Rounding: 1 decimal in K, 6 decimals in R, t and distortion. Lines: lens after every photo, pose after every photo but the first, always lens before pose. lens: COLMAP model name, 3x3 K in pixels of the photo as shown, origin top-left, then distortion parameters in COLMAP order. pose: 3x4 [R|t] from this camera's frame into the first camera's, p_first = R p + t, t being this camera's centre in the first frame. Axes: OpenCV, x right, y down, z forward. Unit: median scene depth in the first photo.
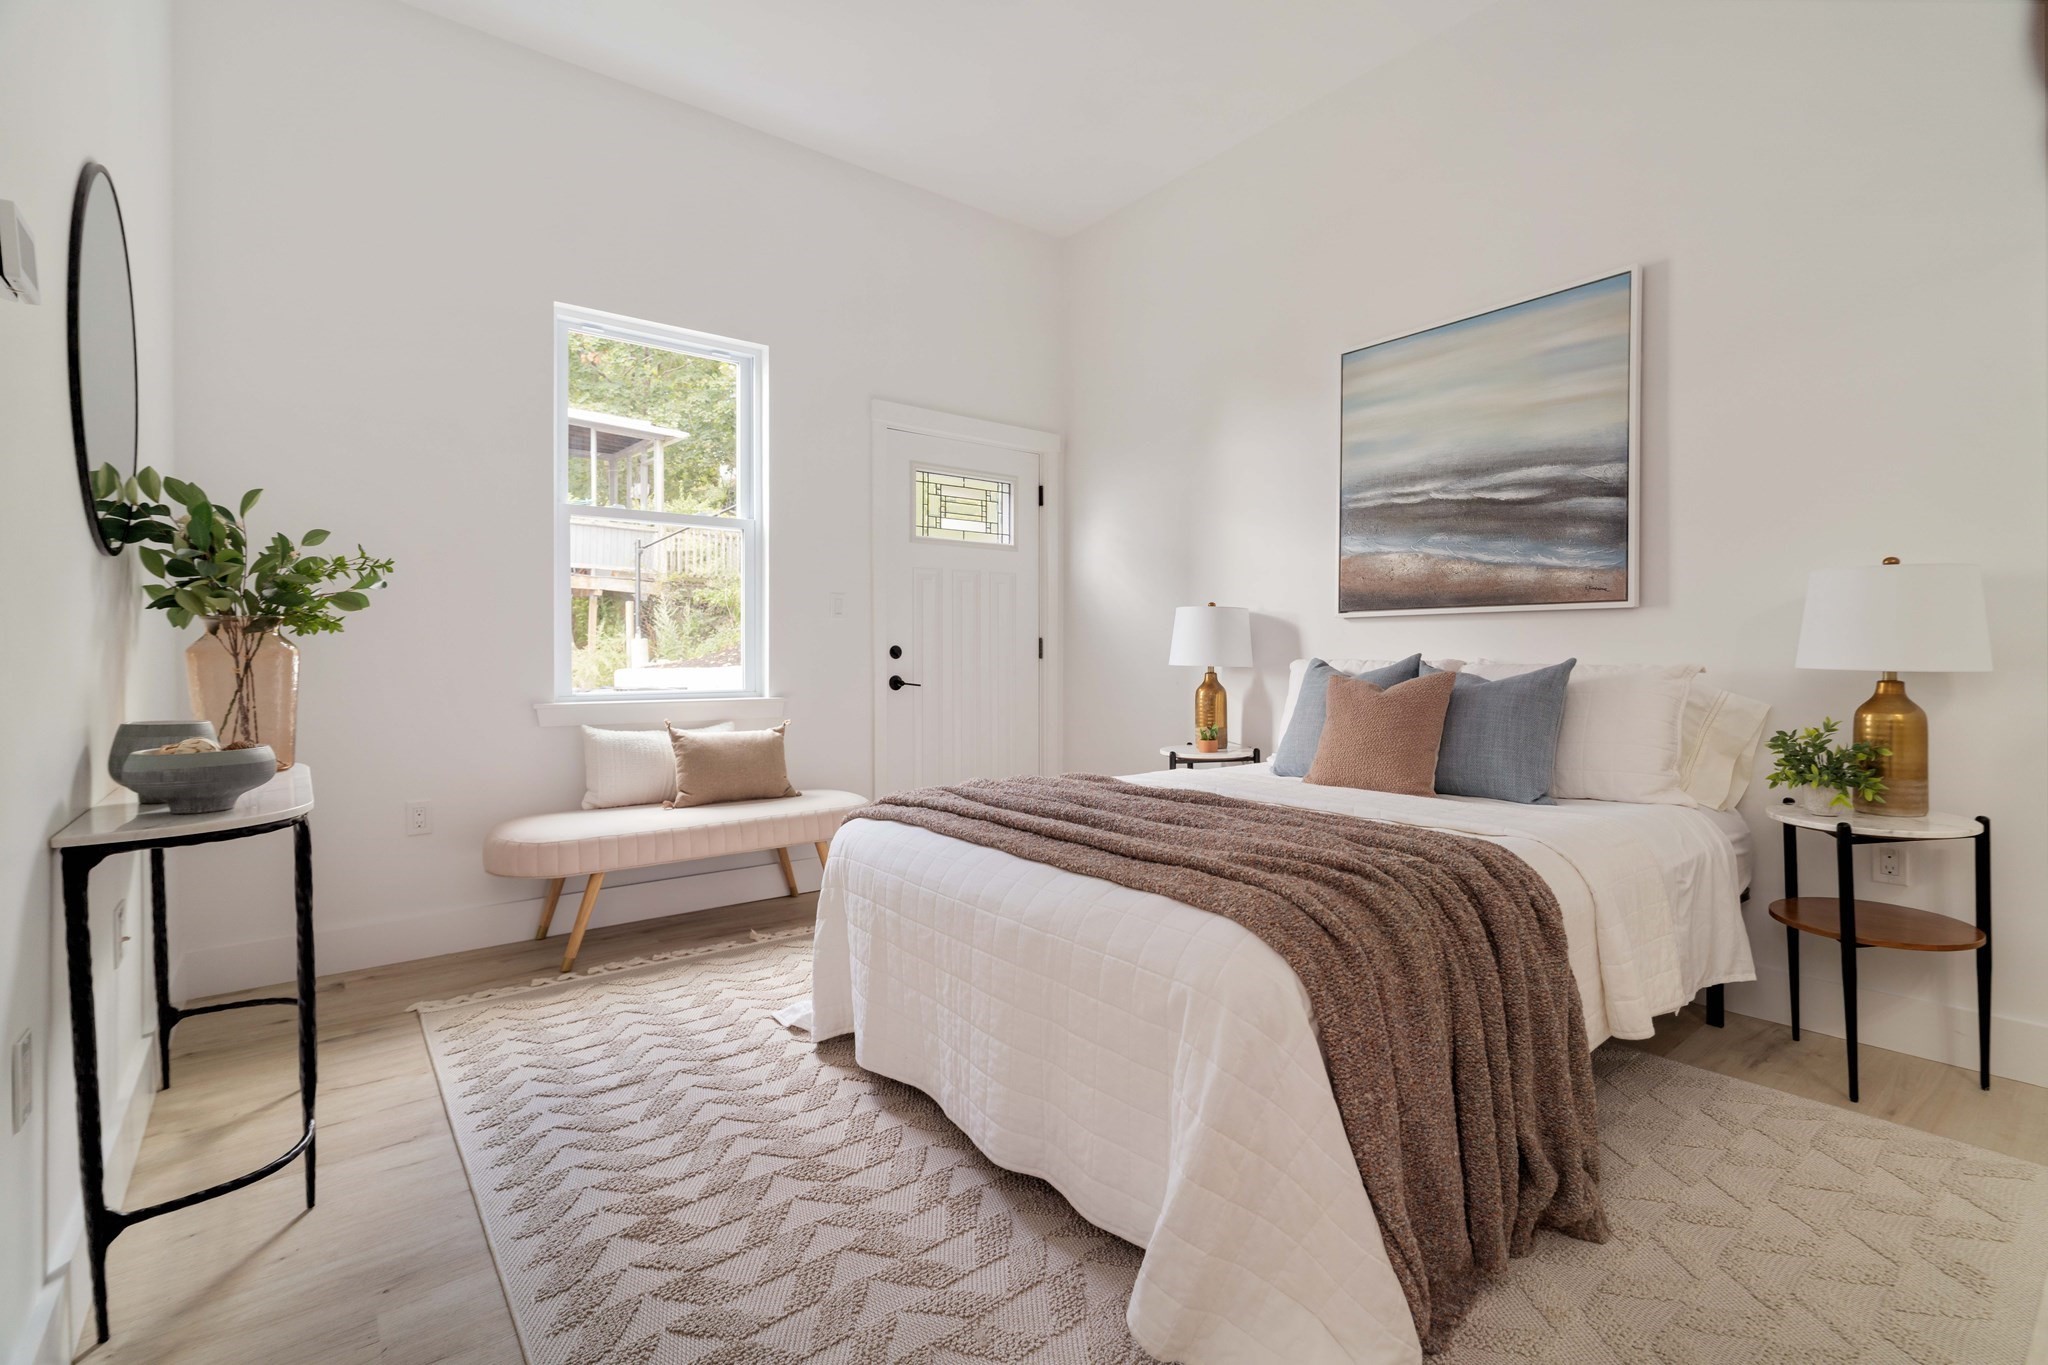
lens RADIAL K [[871.3, 0, 1046.4], [0, 871.3, 649.7], [0, 0, 1]] dist [-0.010221, -0.001009]
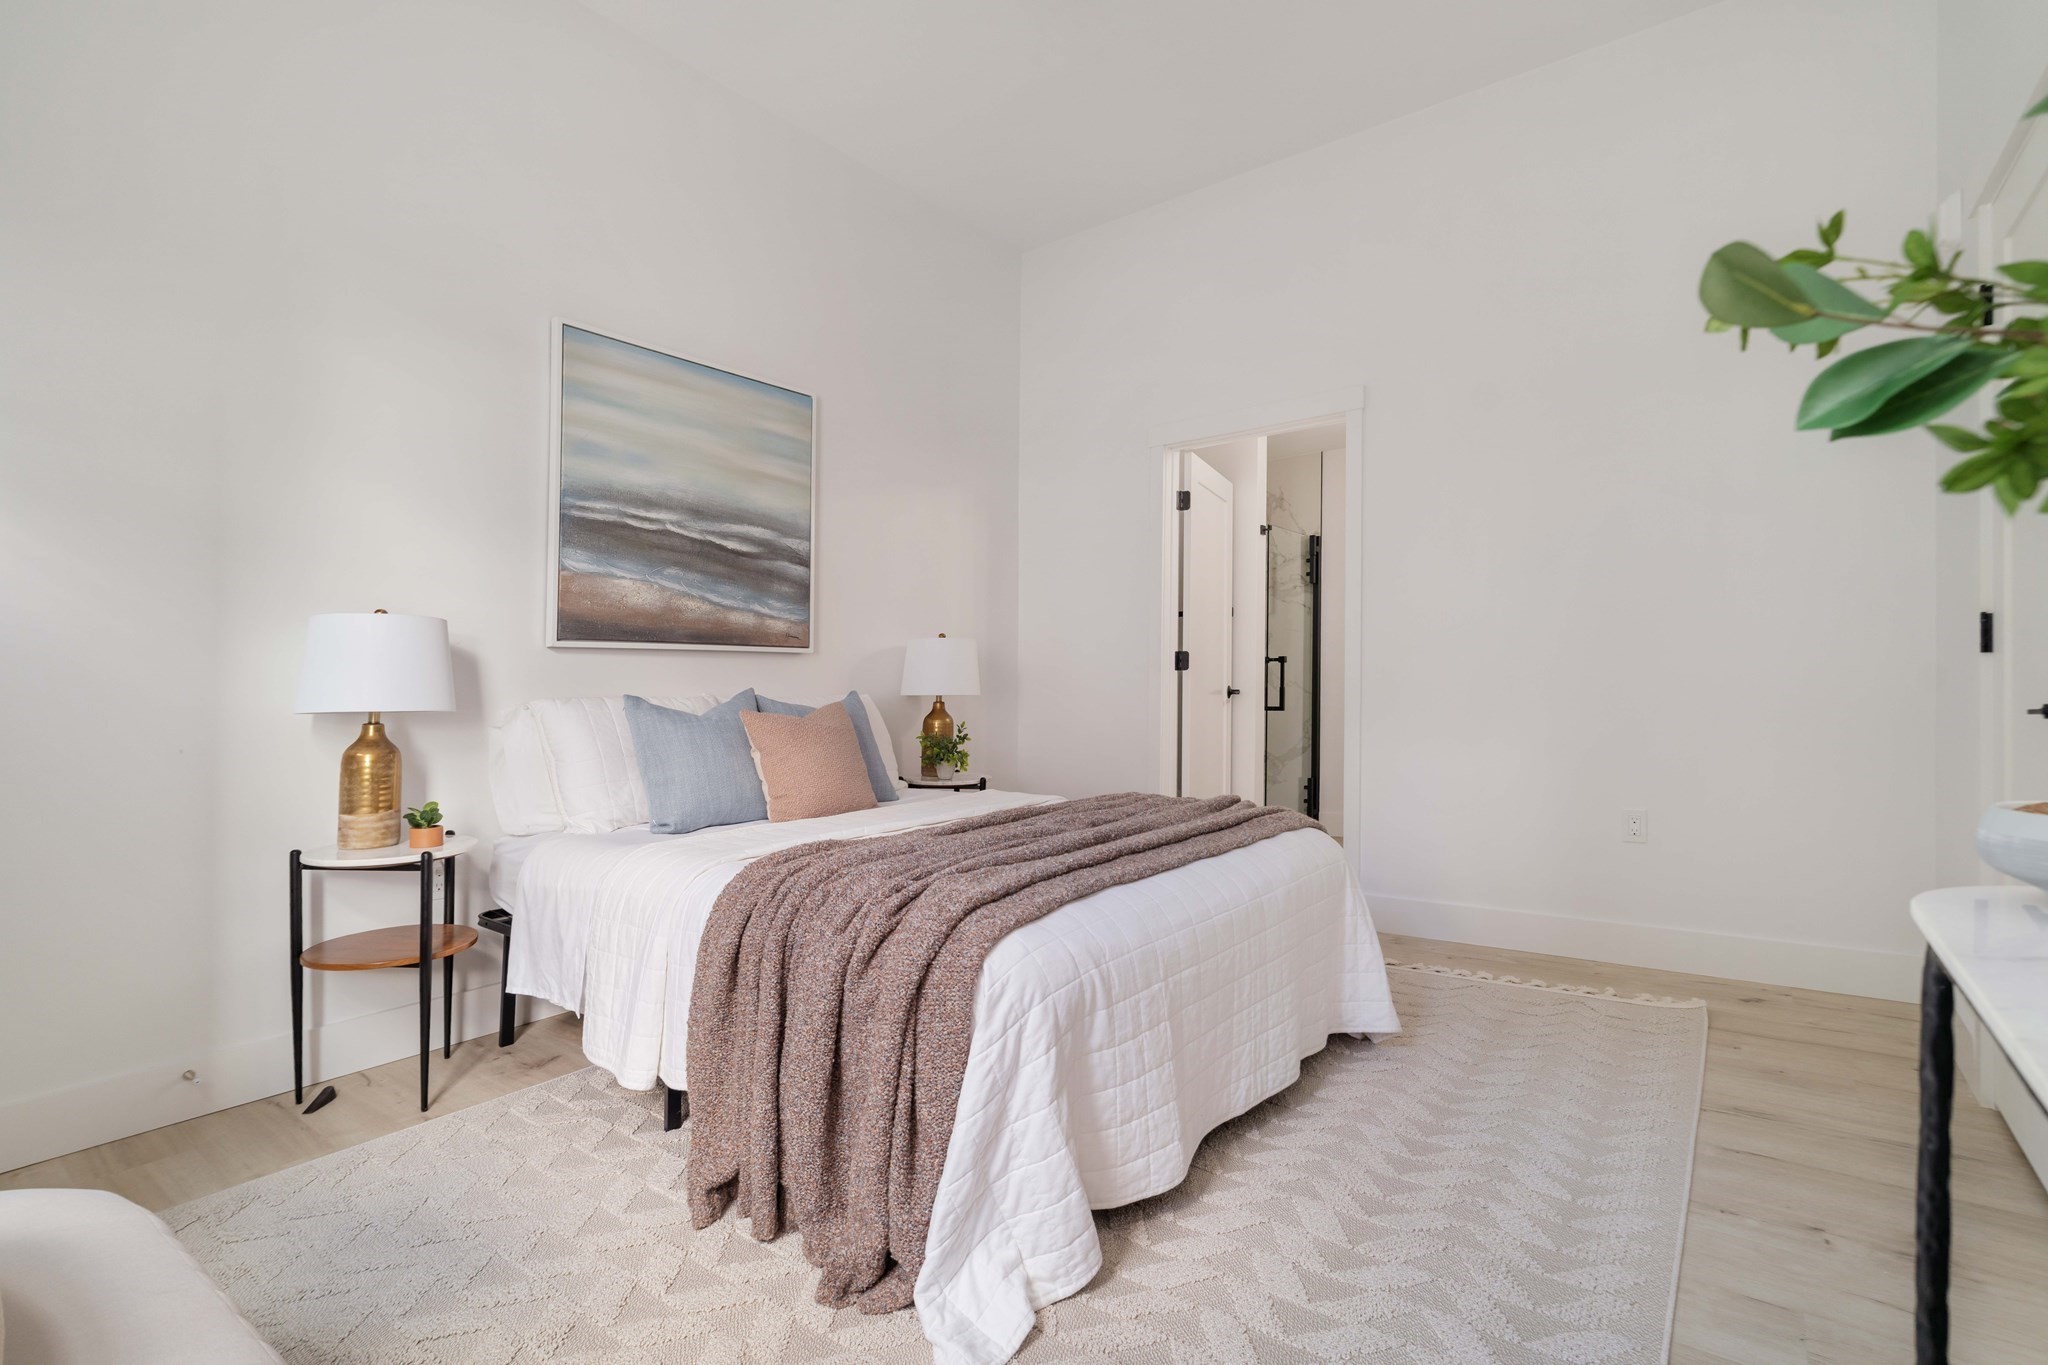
lens RADIAL K [[927.0, 0, 1025.9], [0, 927.0, 686.1], [0, 0, 1]] dist [-0.007593, 0.001988]
pose [[-0.203987, 0.005190, 0.978960, -1.016595], [0.011754, 0.999927, -0.002852, 0.012359], [-0.978903, 0.010925, -0.204033, 1.291239]]
